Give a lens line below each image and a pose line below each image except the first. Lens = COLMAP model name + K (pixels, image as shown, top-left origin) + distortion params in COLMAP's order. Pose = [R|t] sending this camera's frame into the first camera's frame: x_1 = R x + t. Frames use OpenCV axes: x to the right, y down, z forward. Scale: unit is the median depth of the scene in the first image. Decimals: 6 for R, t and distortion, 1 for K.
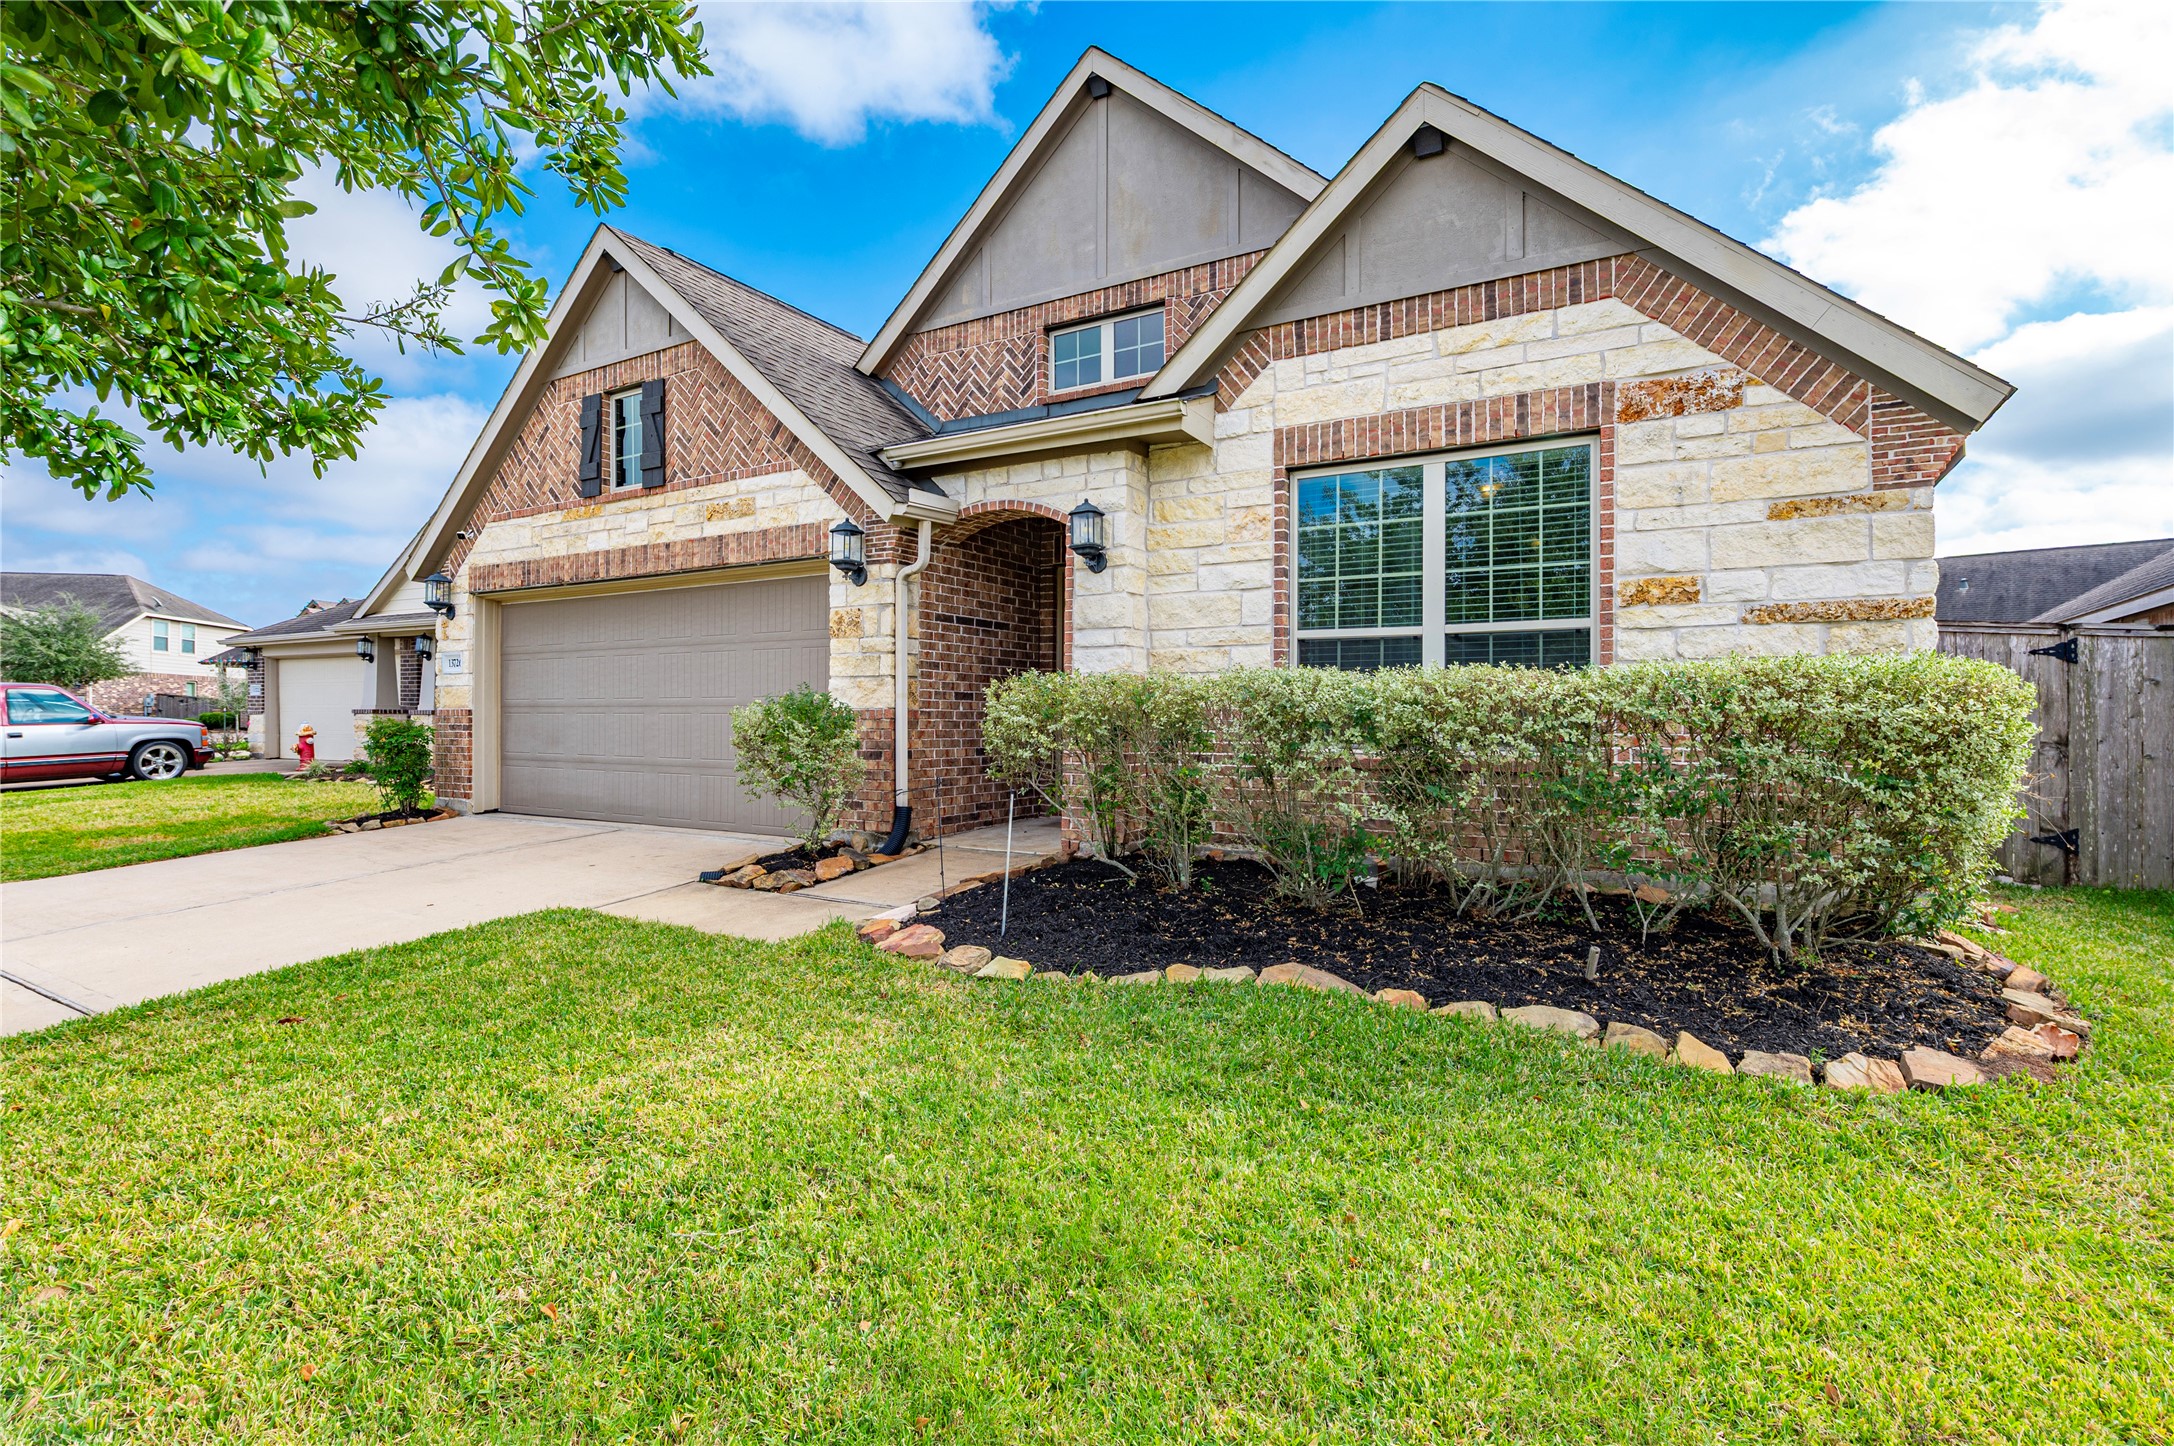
lens RADIAL K [[1010.1, 0, 1094.3], [0, 1010.1, 720.0], [0, 0, 1]] dist [-0.003153, -0.000355]
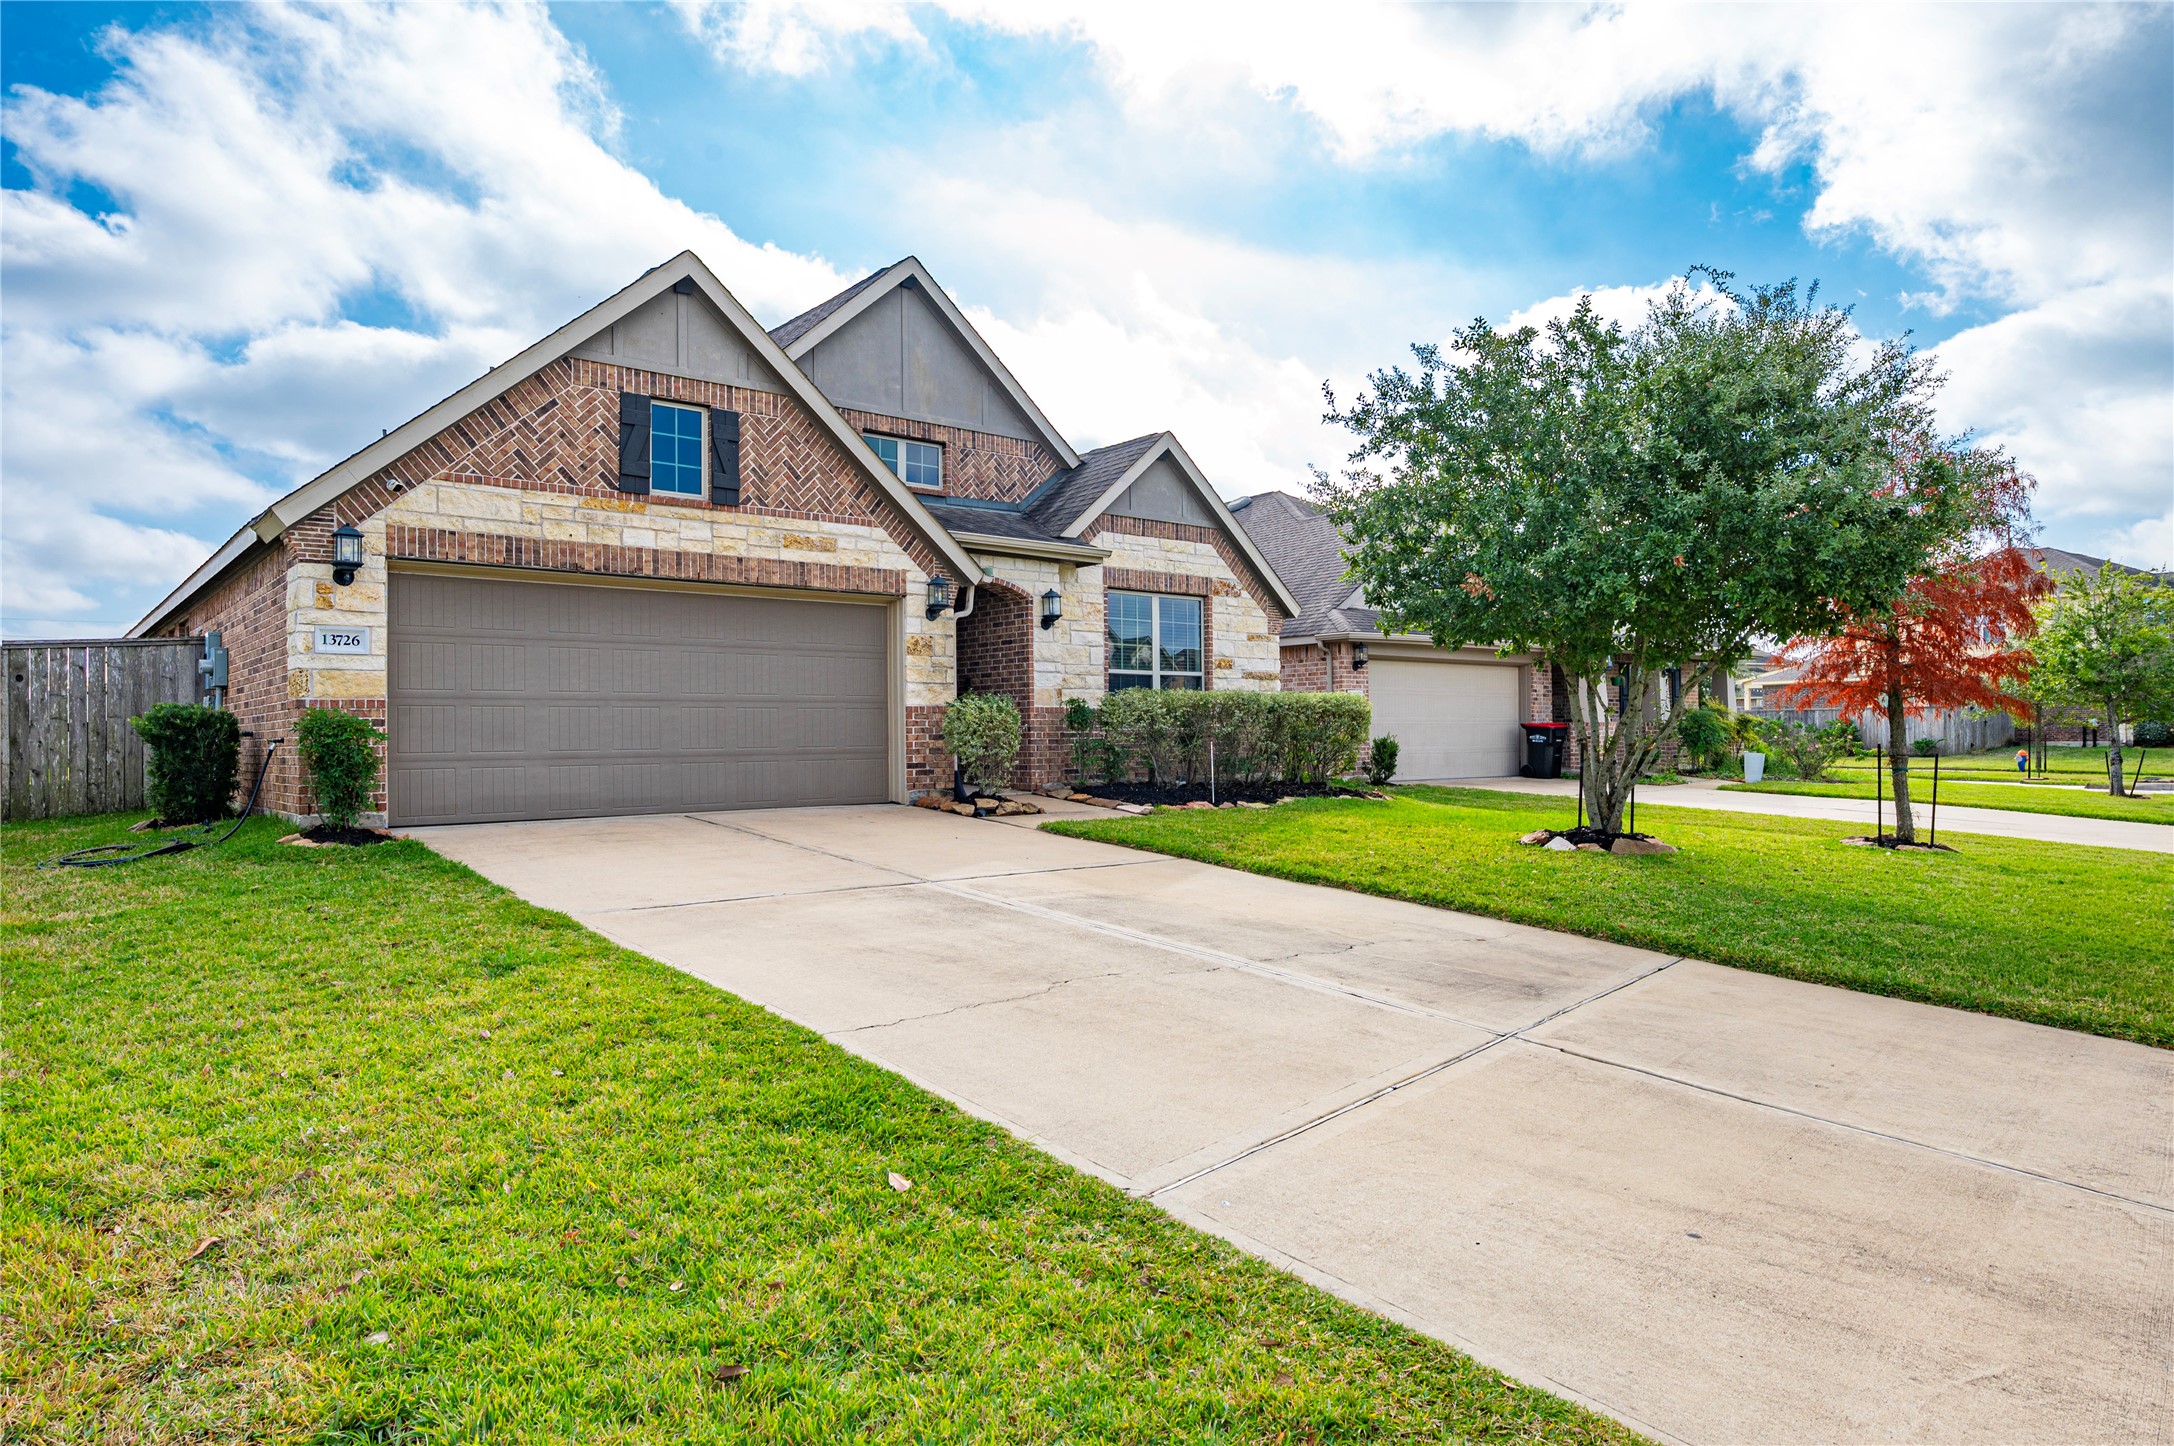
lens RADIAL K [[1222.0, 0, 1018.5], [0, 1222.0, 726.4], [0, 0, 1]] dist [-0.000975, -0.000139]
pose [[0.381856, -0.000224, 0.924222, -2.079681], [0.012349, 0.999912, -0.004859, 0.033699], [-0.924139, 0.013268, 0.381825, 0.247459]]
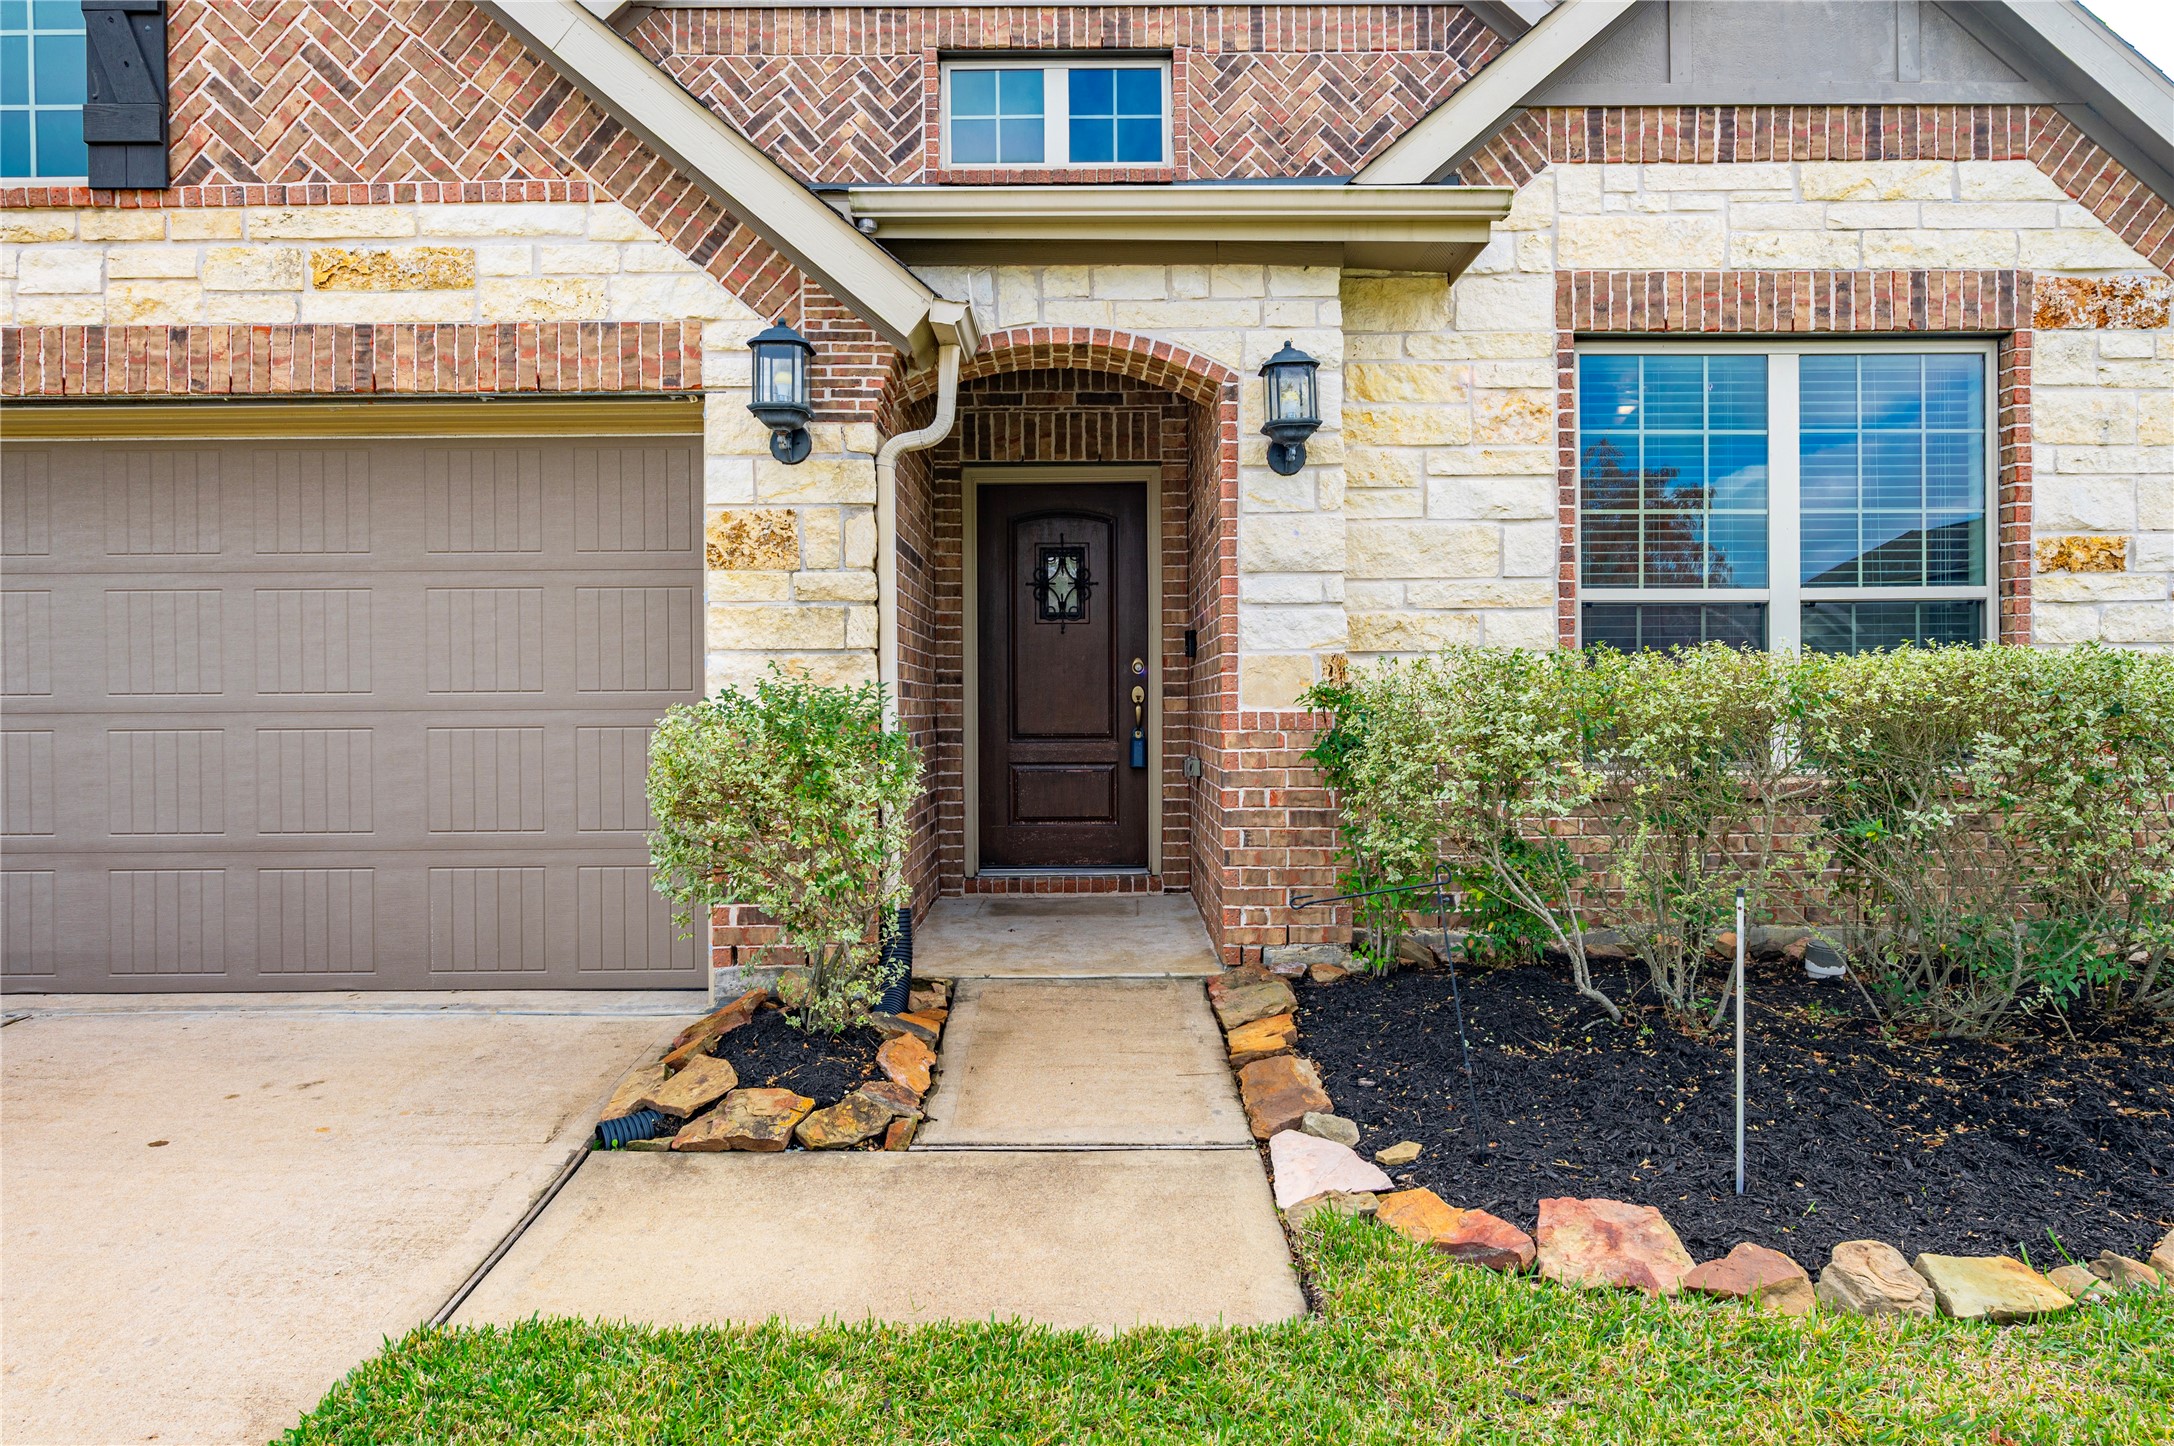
lens RADIAL K [[1260.8, 0, 1087.0], [0, 1260.8, 723.0], [0, 0, 1]] dist [-0.005453, 0.001333]
pose [[0.860313, -0.015086, 0.509543, -0.483816], [0.011497, 0.999882, 0.010192, -0.014383], [-0.509636, -0.002910, 0.860385, 0.465963]]
